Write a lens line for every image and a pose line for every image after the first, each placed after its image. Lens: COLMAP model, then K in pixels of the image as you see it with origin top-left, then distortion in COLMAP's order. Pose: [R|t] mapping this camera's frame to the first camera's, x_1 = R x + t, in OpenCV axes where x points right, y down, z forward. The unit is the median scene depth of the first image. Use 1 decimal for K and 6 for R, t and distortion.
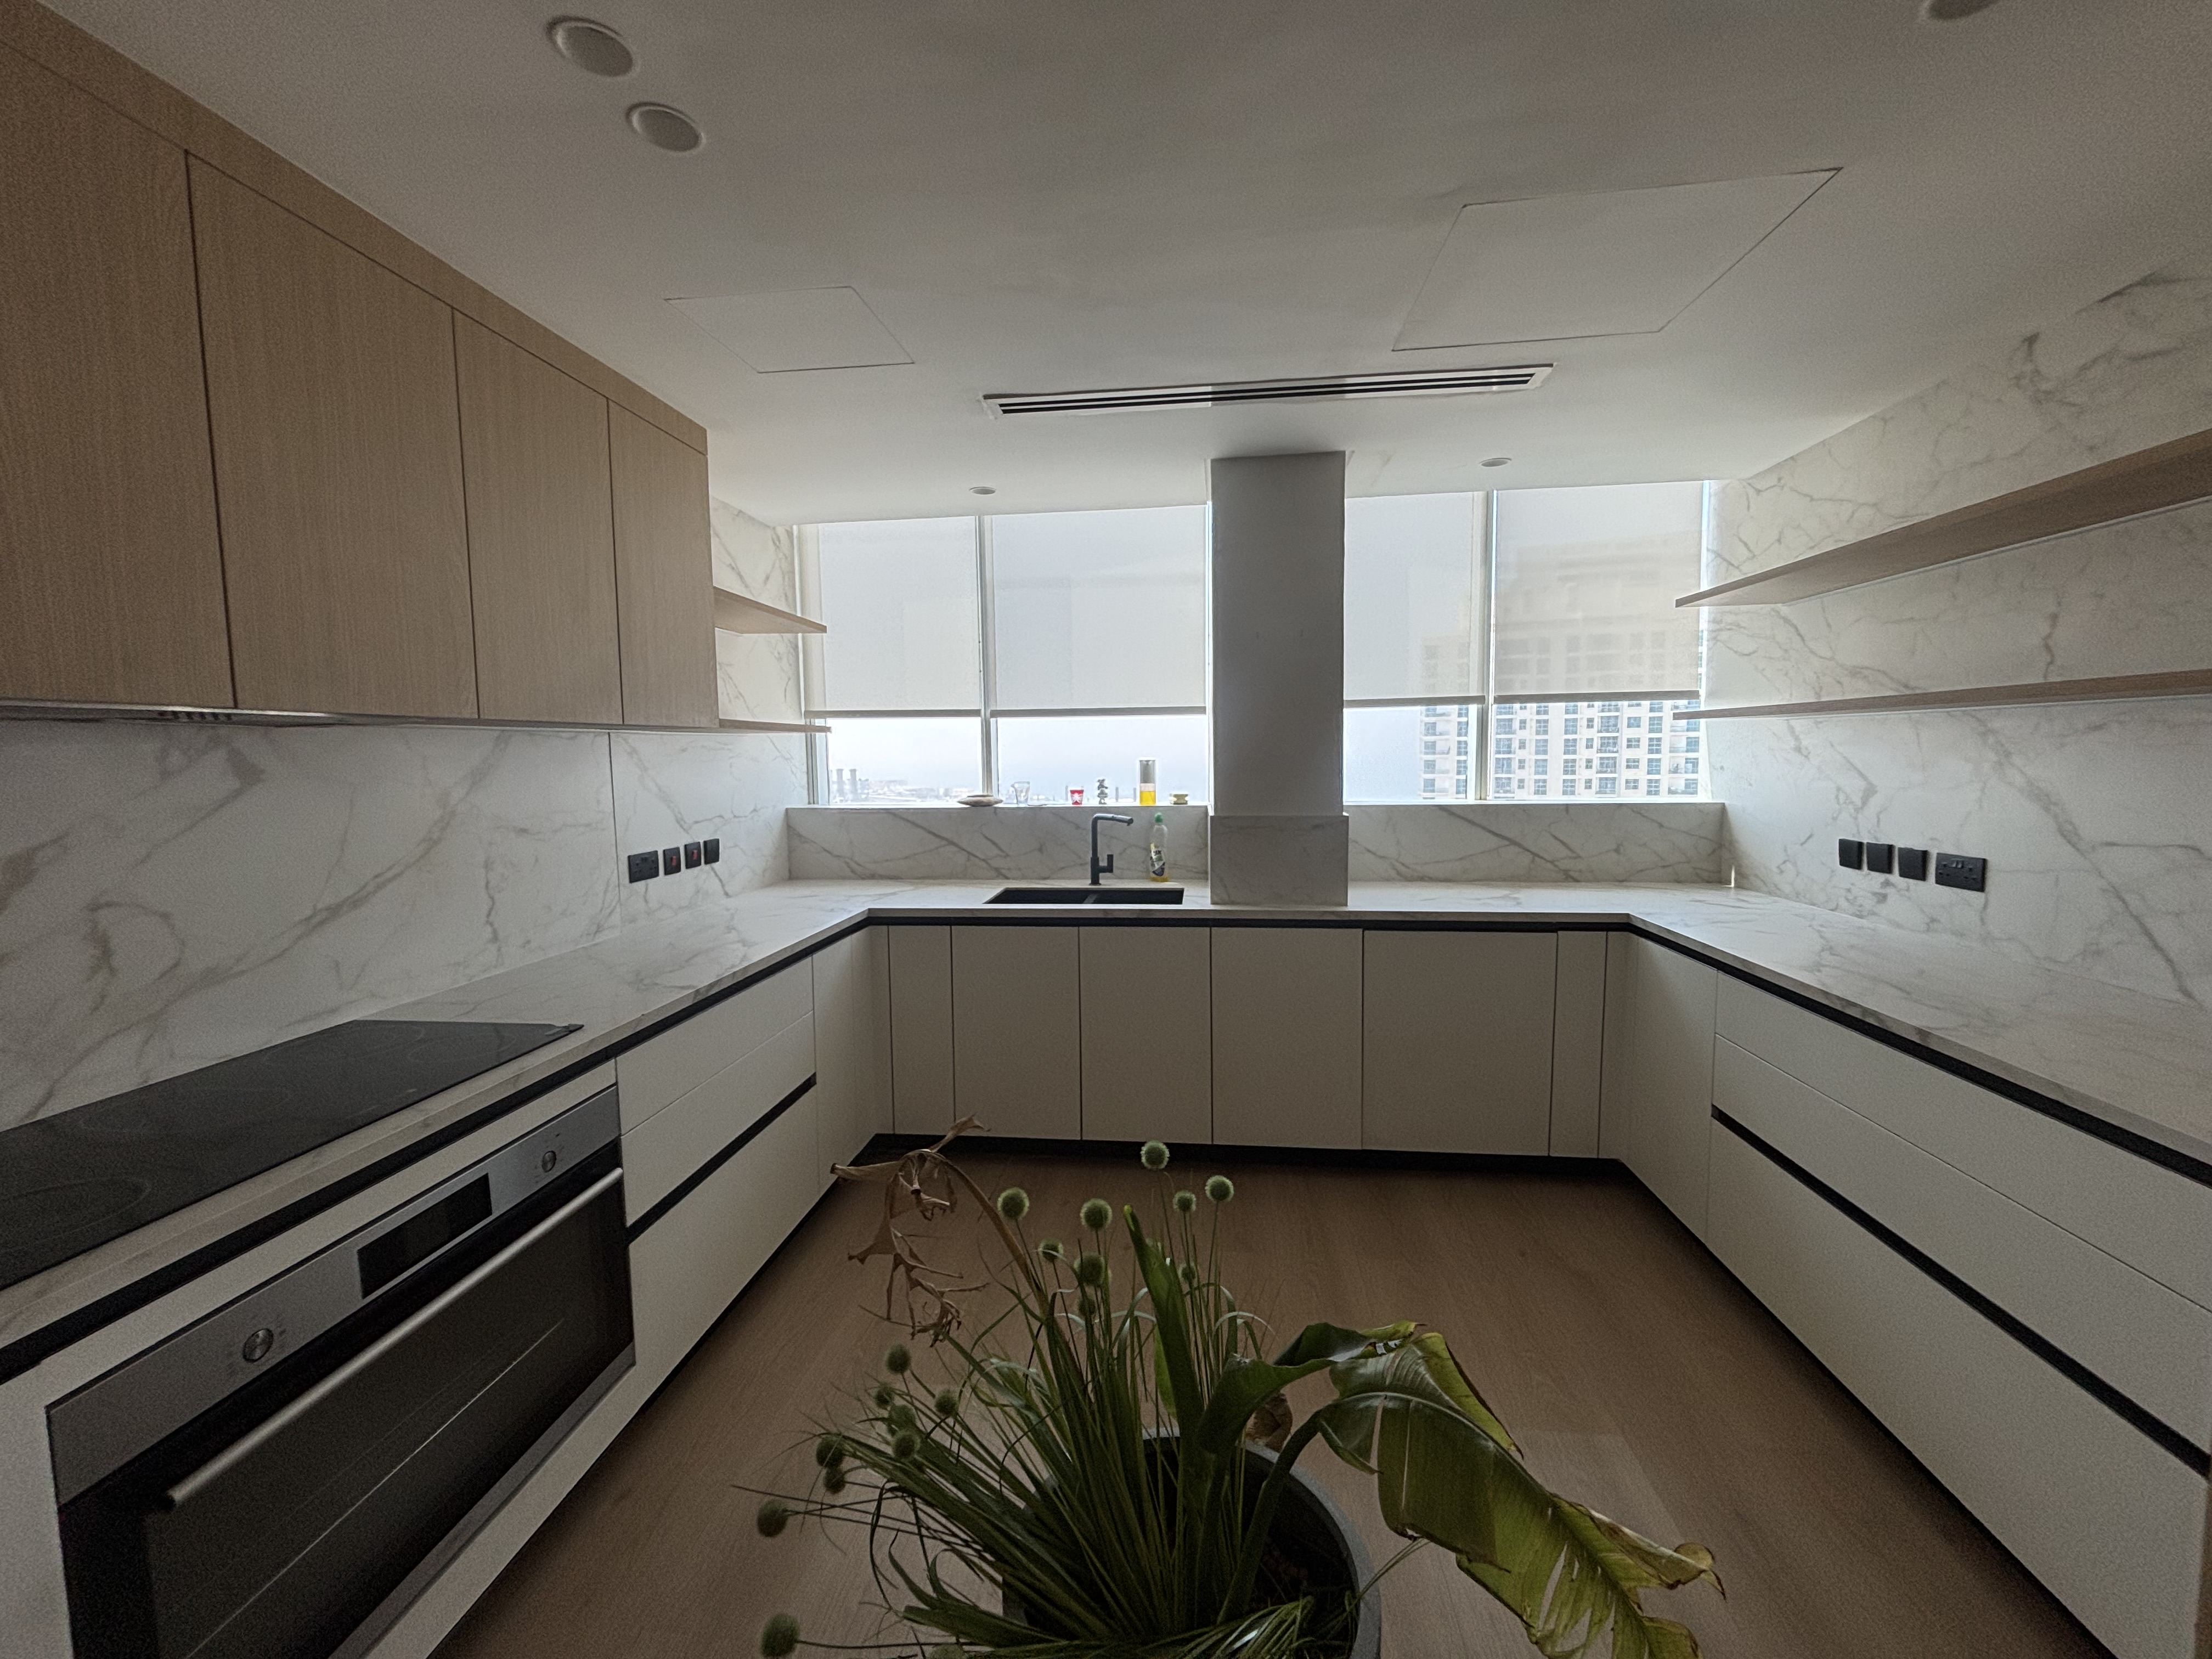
lens RADIAL K [[899.1, 0, 1104.1], [0, 899.1, 828.7], [0, 0, 1]] dist [-0.001185, -0.000082]
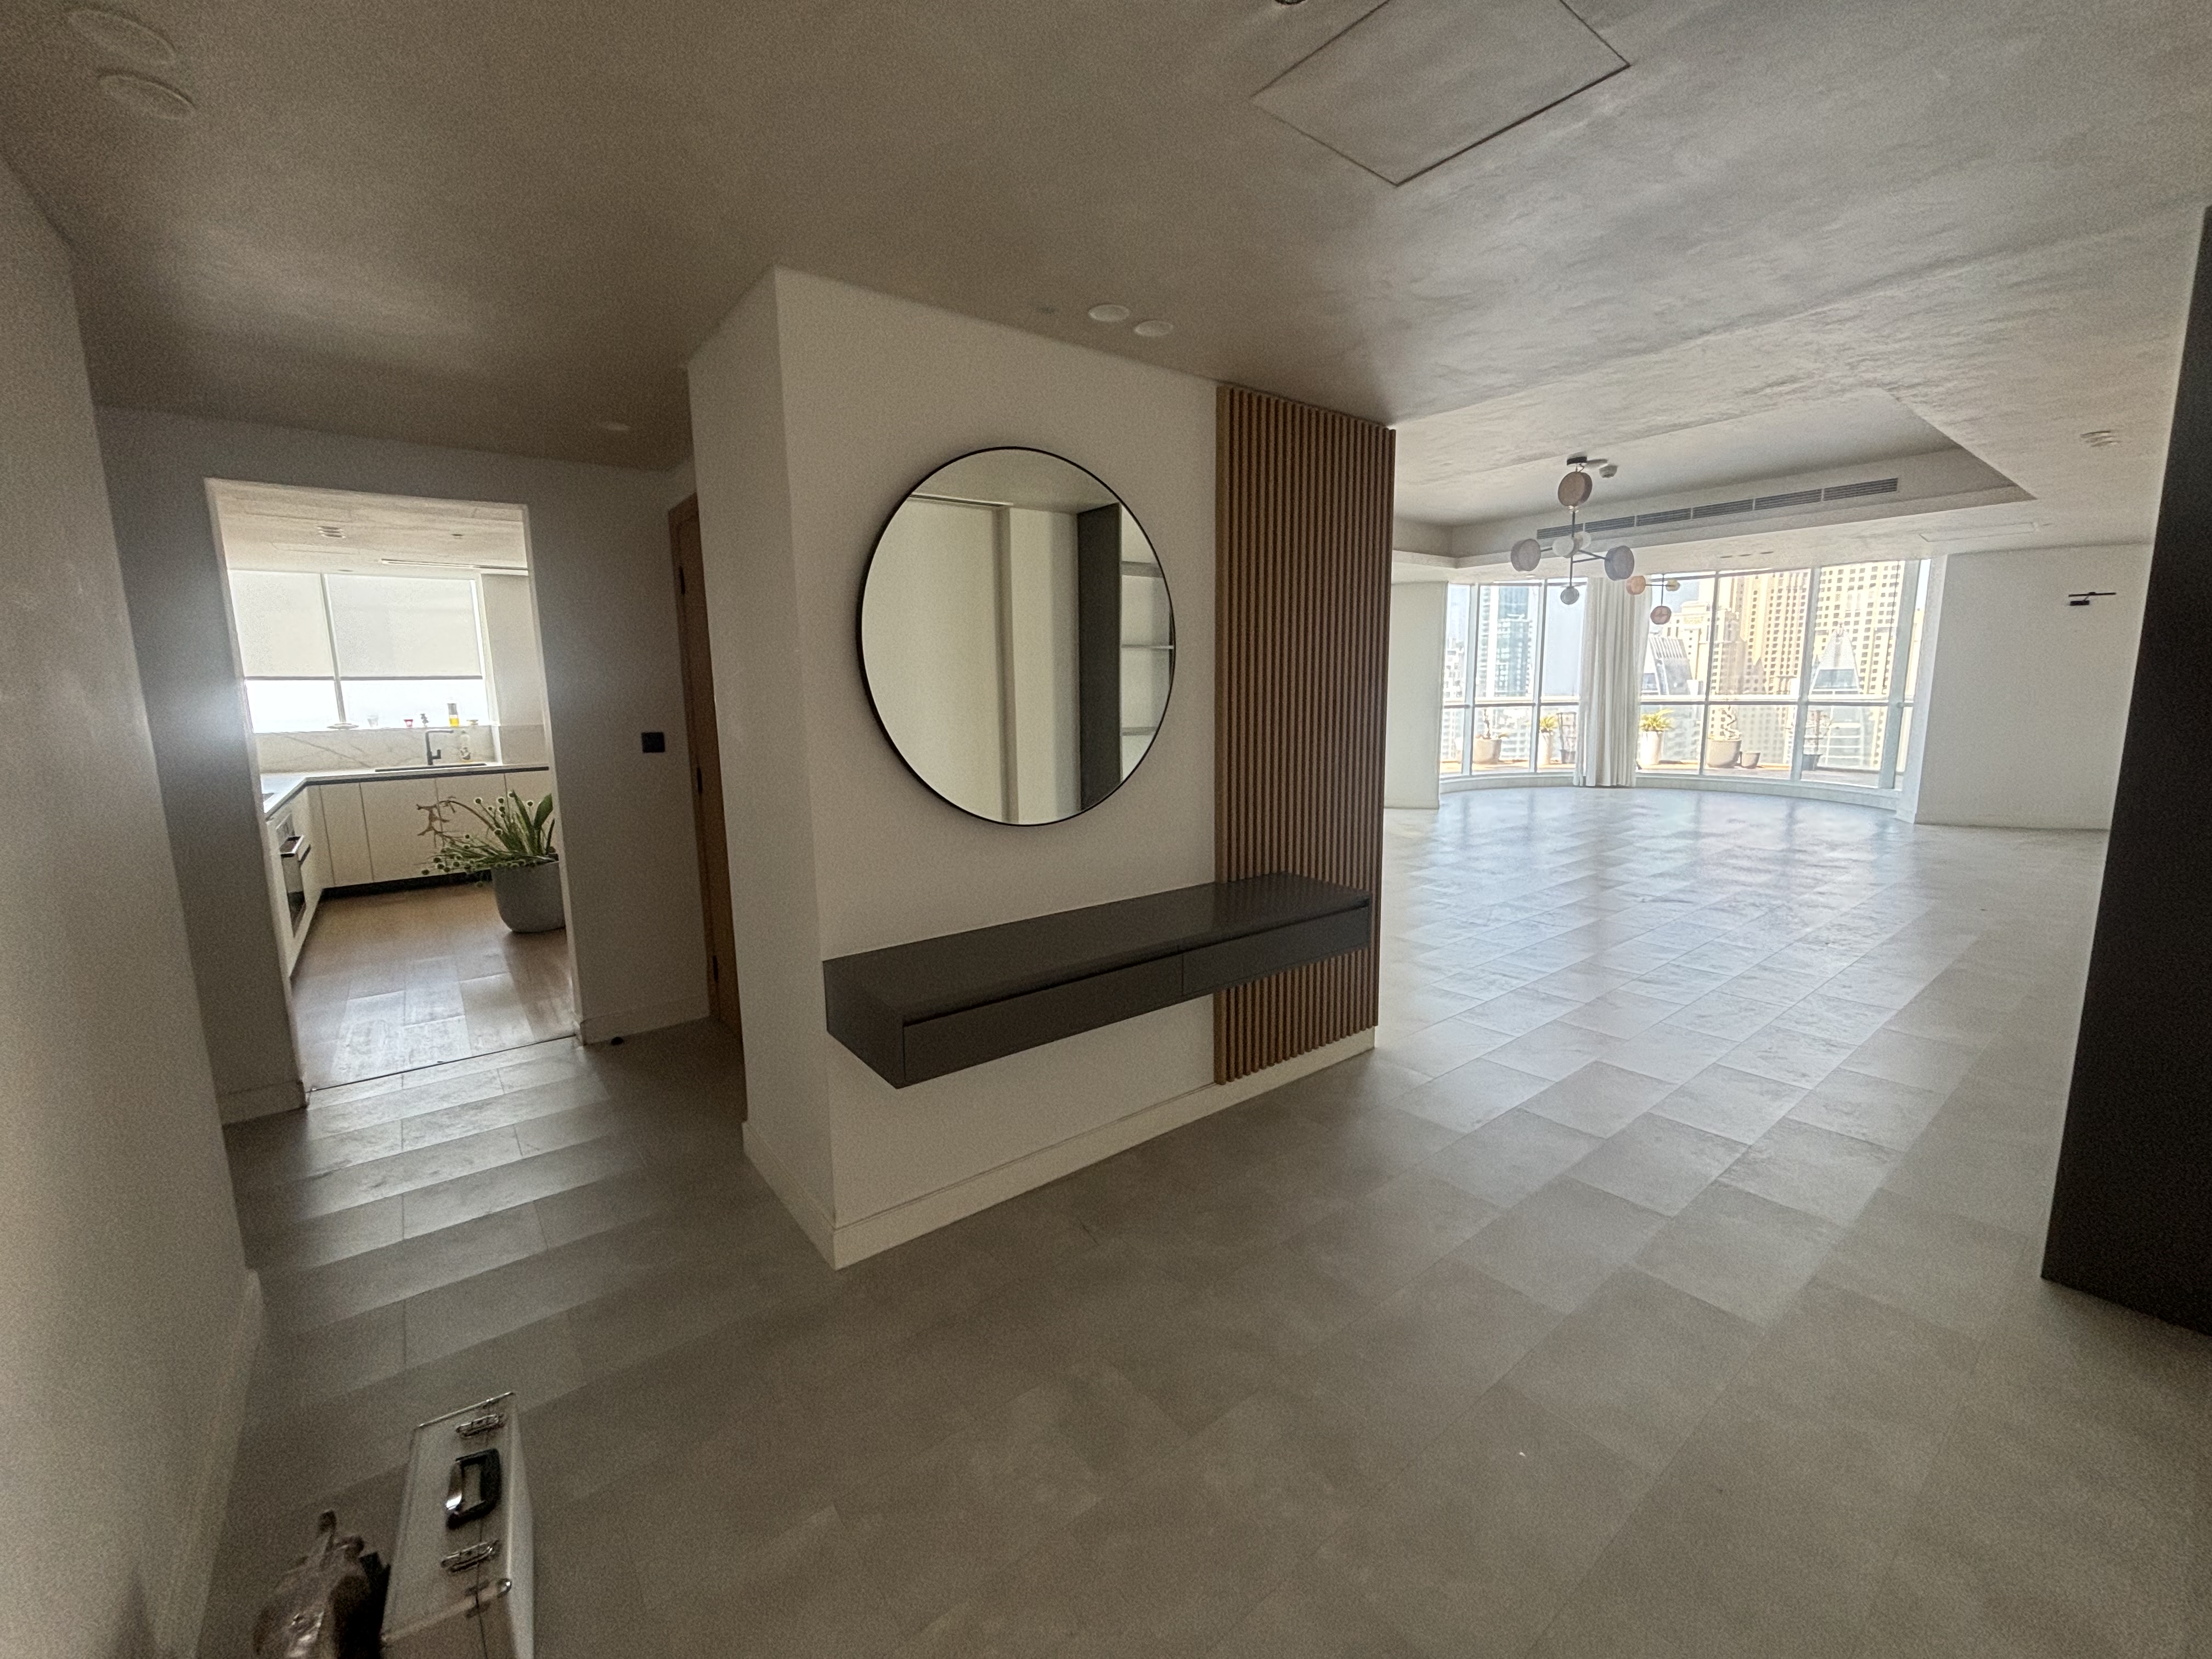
lens RADIAL K [[899.1, 0, 1101.8], [0, 899.1, 825.0], [0, 0, 1]] dist [-0.001185, -0.000082]
pose [[0.711428, -0.113710, 0.693499, -0.339601], [0.071130, 0.993406, 0.089914, 0.116193], [-0.699150, -0.014639, 0.714825, -1.442471]]
